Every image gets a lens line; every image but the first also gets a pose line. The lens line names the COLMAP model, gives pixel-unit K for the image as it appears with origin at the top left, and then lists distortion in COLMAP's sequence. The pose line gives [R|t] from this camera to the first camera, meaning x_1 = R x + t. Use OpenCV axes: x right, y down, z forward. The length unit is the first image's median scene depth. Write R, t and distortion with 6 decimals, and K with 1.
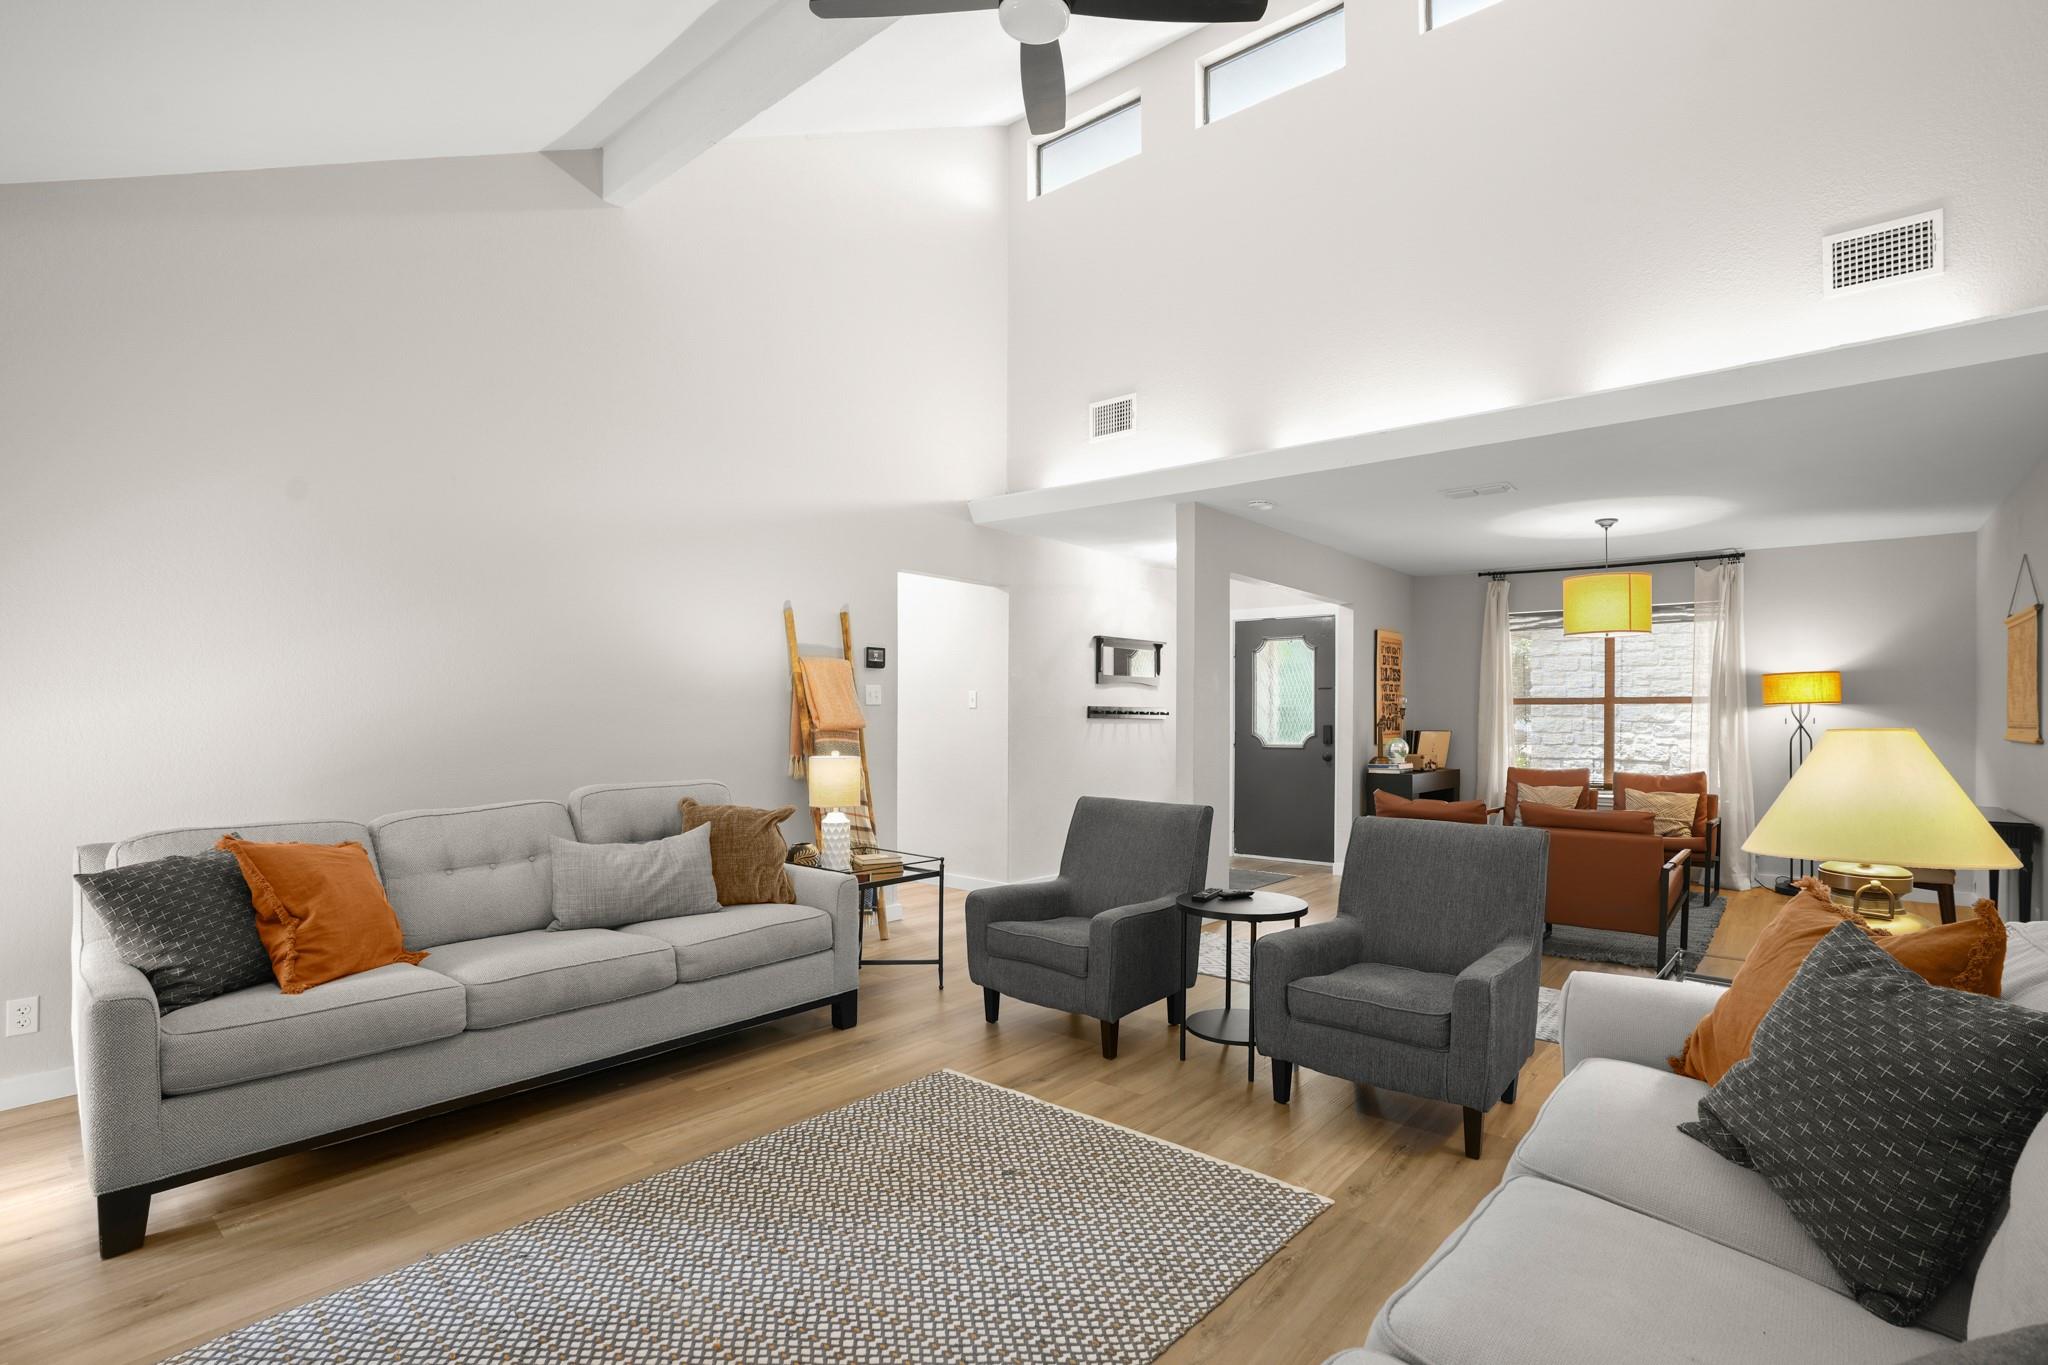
lens RADIAL K [[948.1, 0, 1044.8], [0, 948.1, 714.9], [0, 0, 1]] dist [-0.055905, 0.013790]
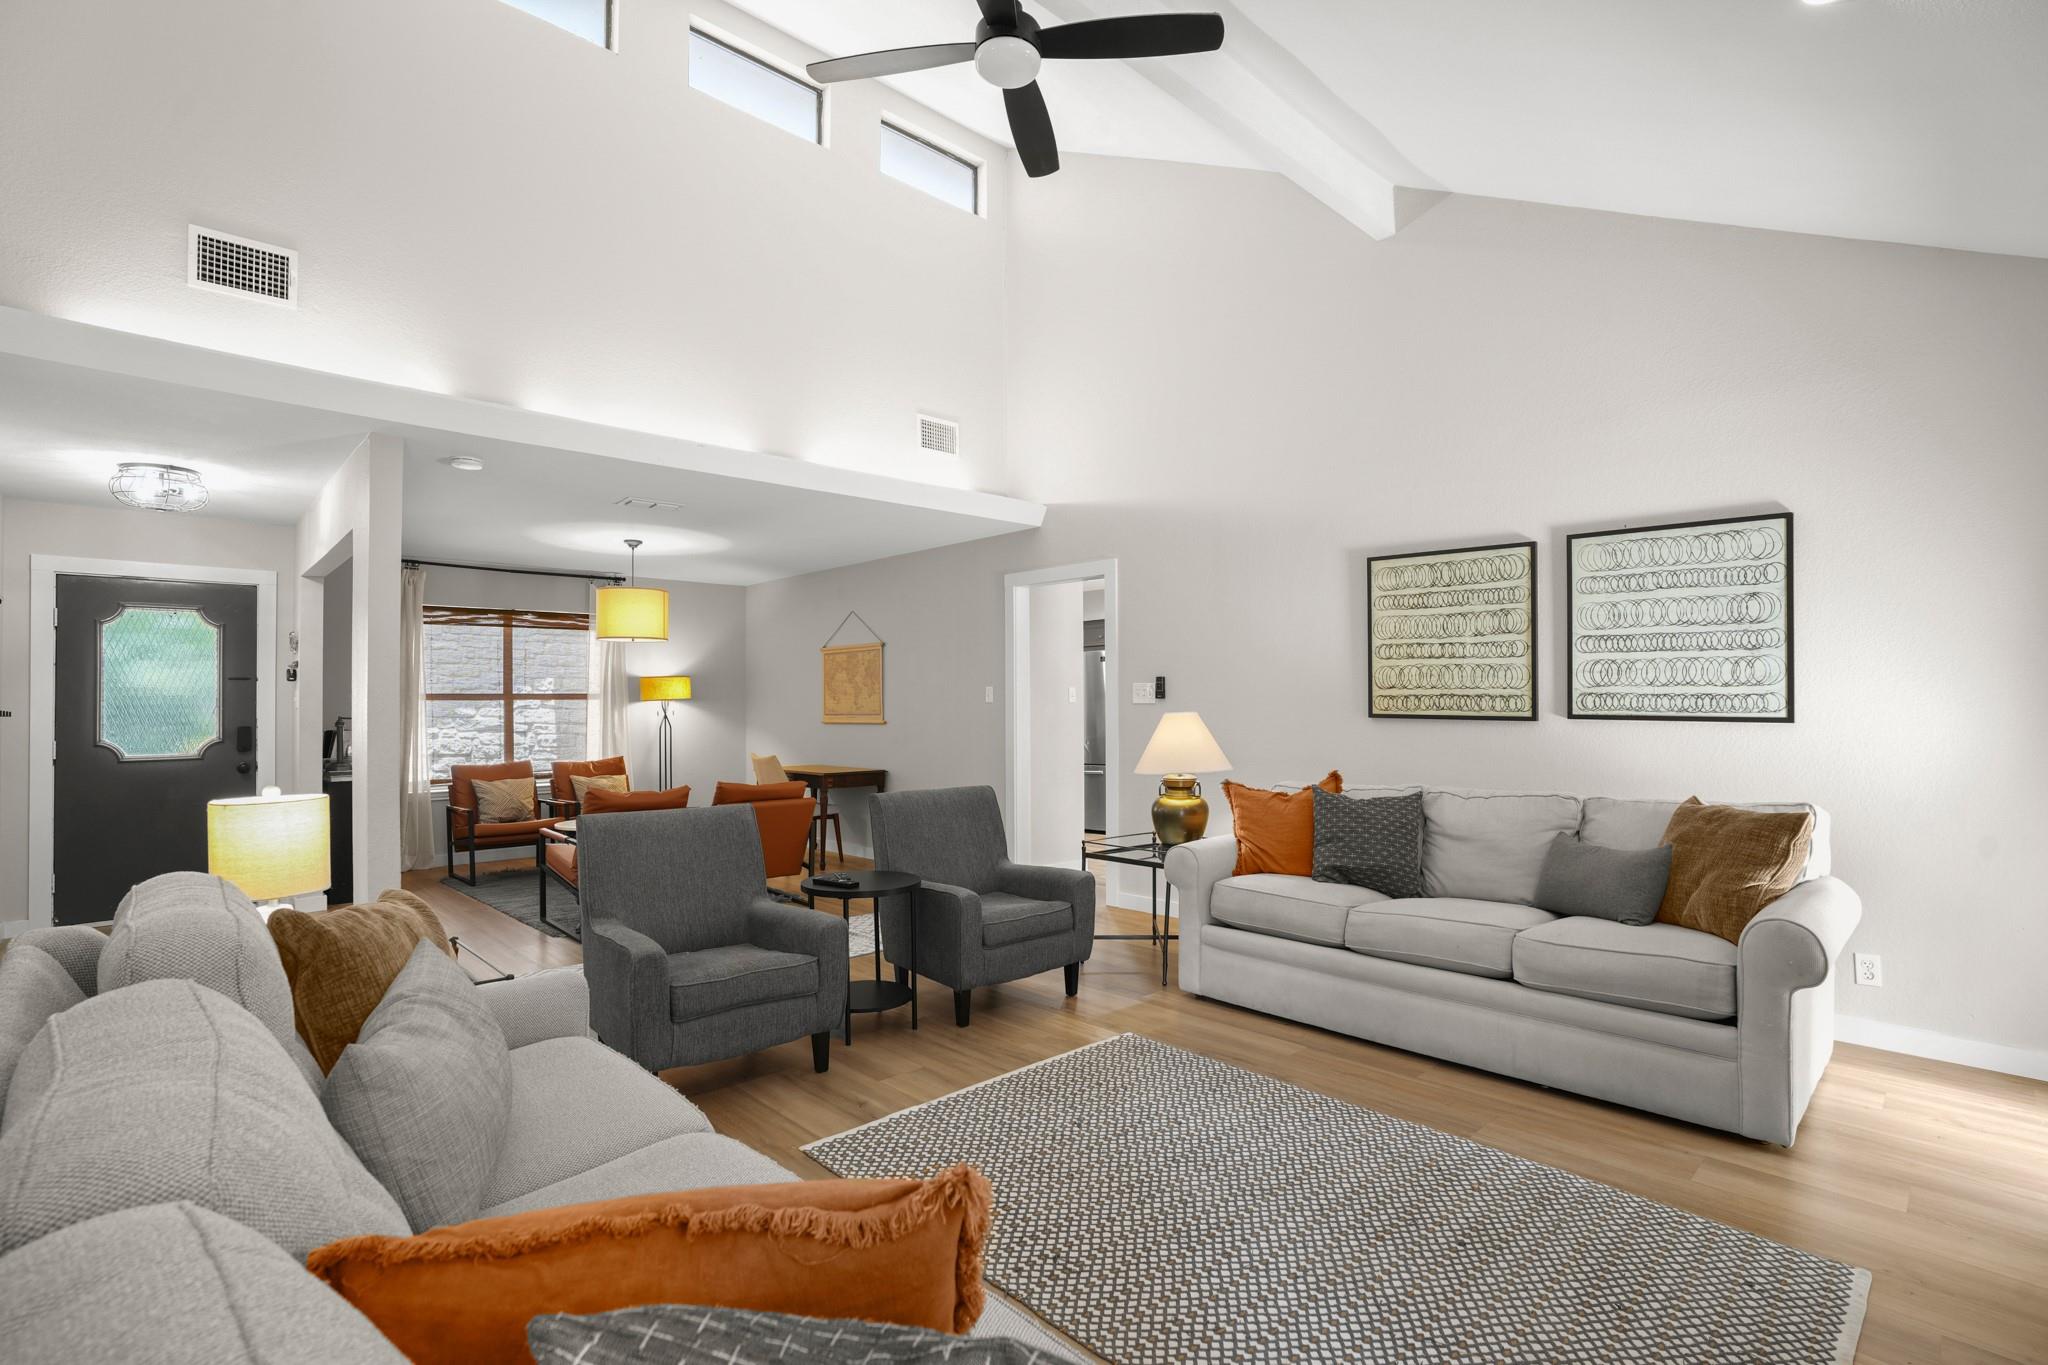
lens RADIAL K [[948.1, 0, 991.3], [0, 948.1, 697.0], [0, 0, 1]] dist [-0.055905, 0.013790]
pose [[0.138152, 0.004357, 0.990402, -0.382017], [0.007723, 0.999955, -0.005477, -0.004683], [-0.990381, 0.008406, 0.138112, 0.310612]]
